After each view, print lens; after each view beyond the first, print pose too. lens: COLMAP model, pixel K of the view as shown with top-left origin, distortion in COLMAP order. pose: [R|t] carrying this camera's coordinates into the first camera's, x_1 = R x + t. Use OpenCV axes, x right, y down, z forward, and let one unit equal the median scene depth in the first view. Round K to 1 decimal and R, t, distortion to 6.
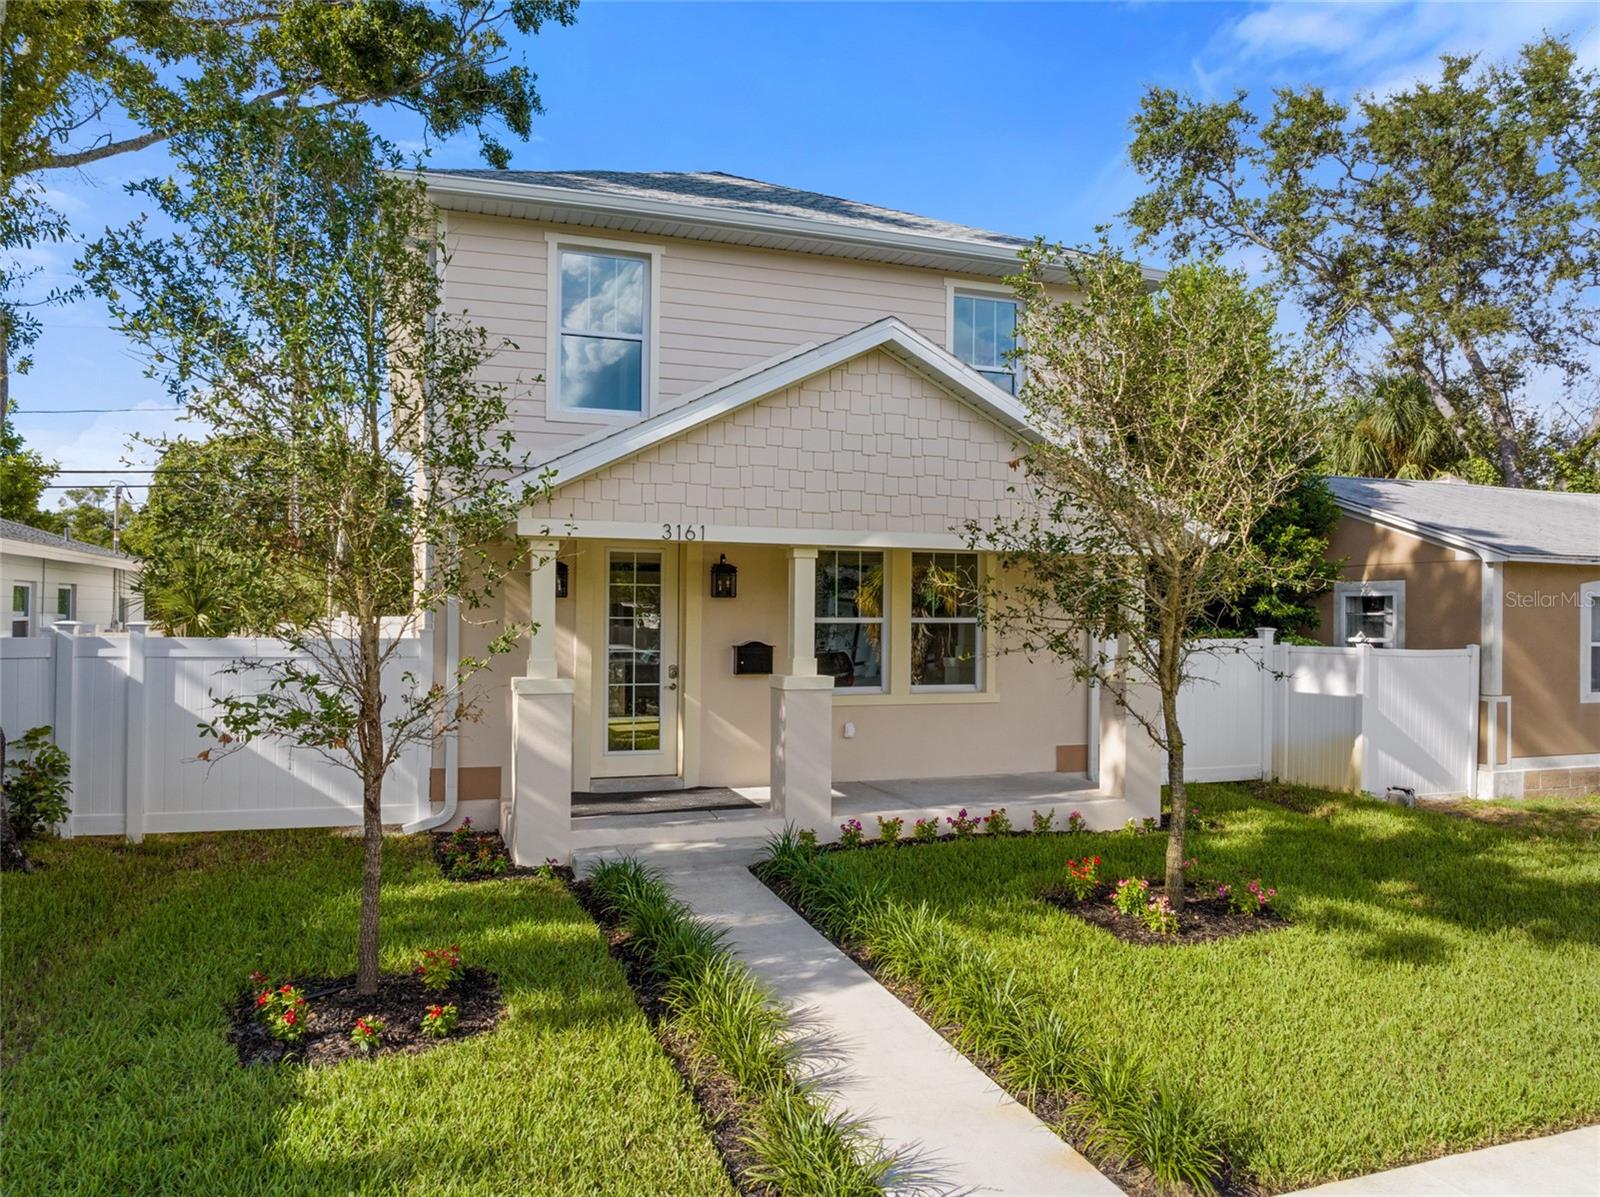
lens RADIAL K [[1096.0, 0, 816.9], [0, 1096.0, 599.2], [0, 0, 1]] dist [-0.035493, 0.005857]
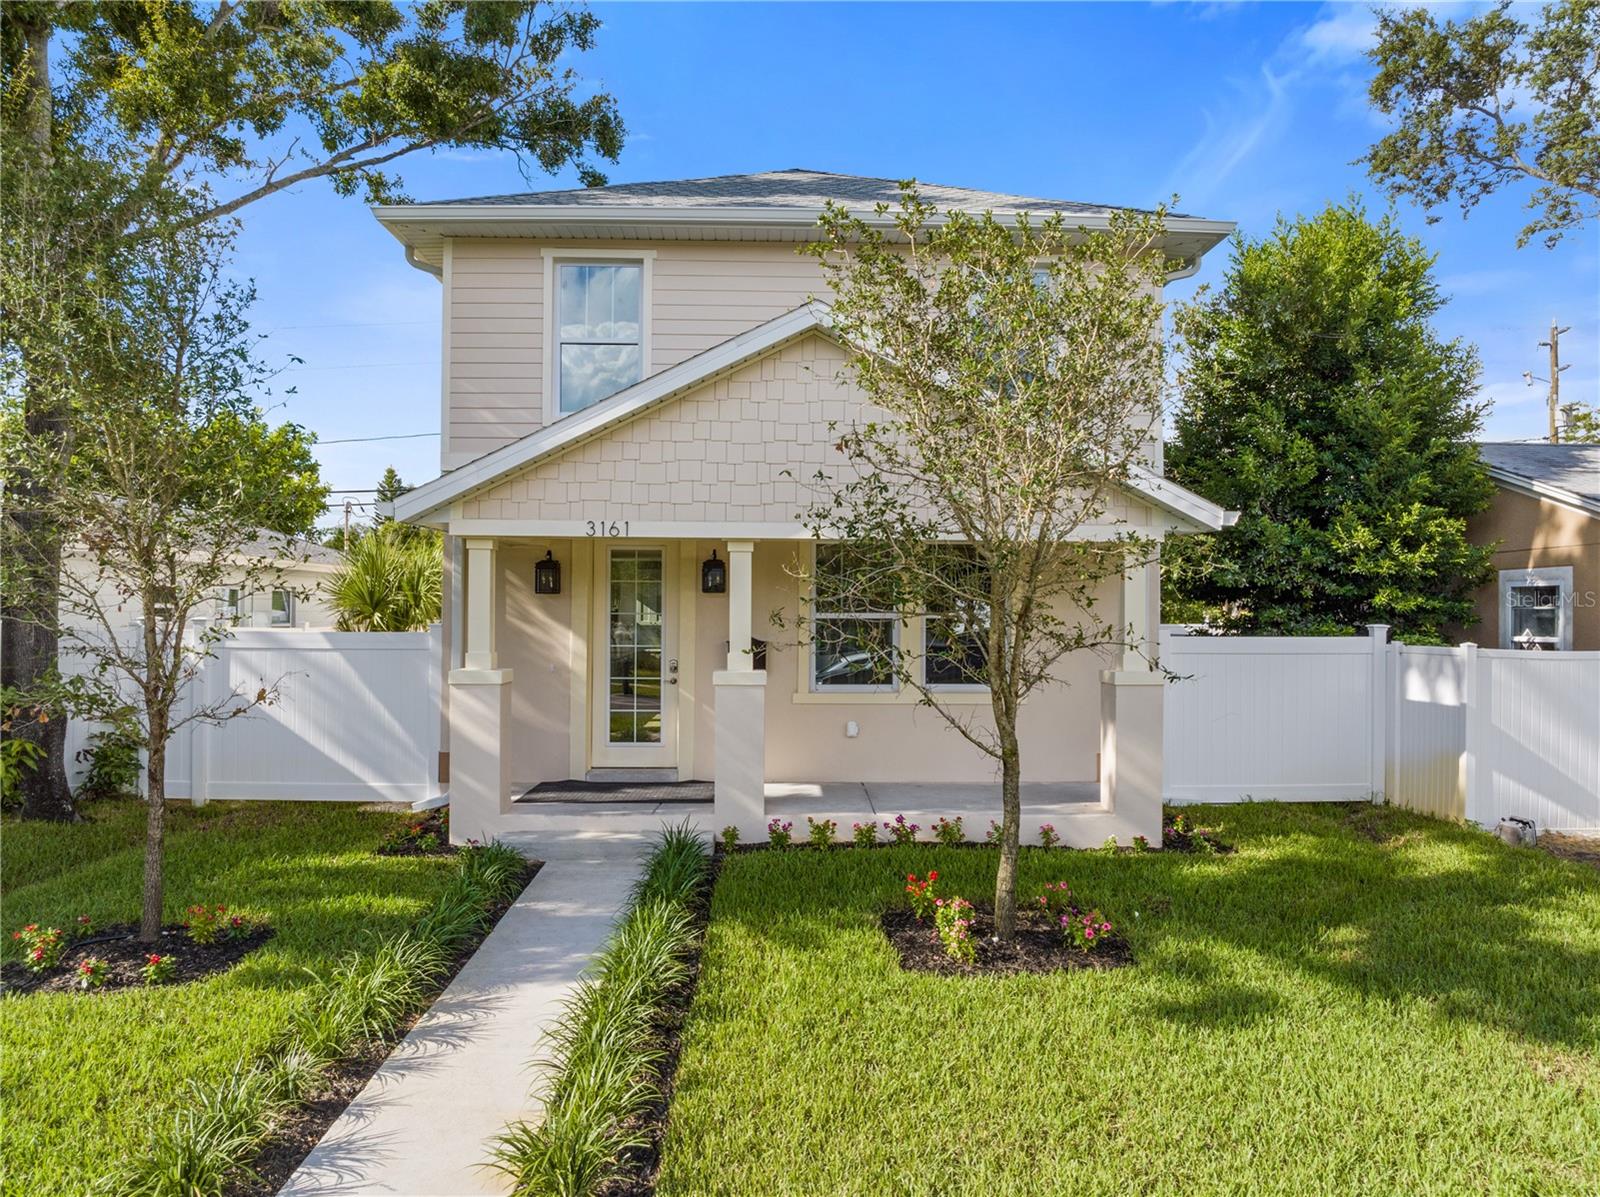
lens RADIAL K [[1096.0, 0, 805.7], [0, 1096.0, 594.7], [0, 0, 1]] dist [-0.035493, 0.005857]
pose [[0.953587, -0.007926, -0.301012, 0.298865], [0.006552, 0.999963, -0.005576, 0.006202], [0.301045, 0.003345, 0.953604, 0.066939]]
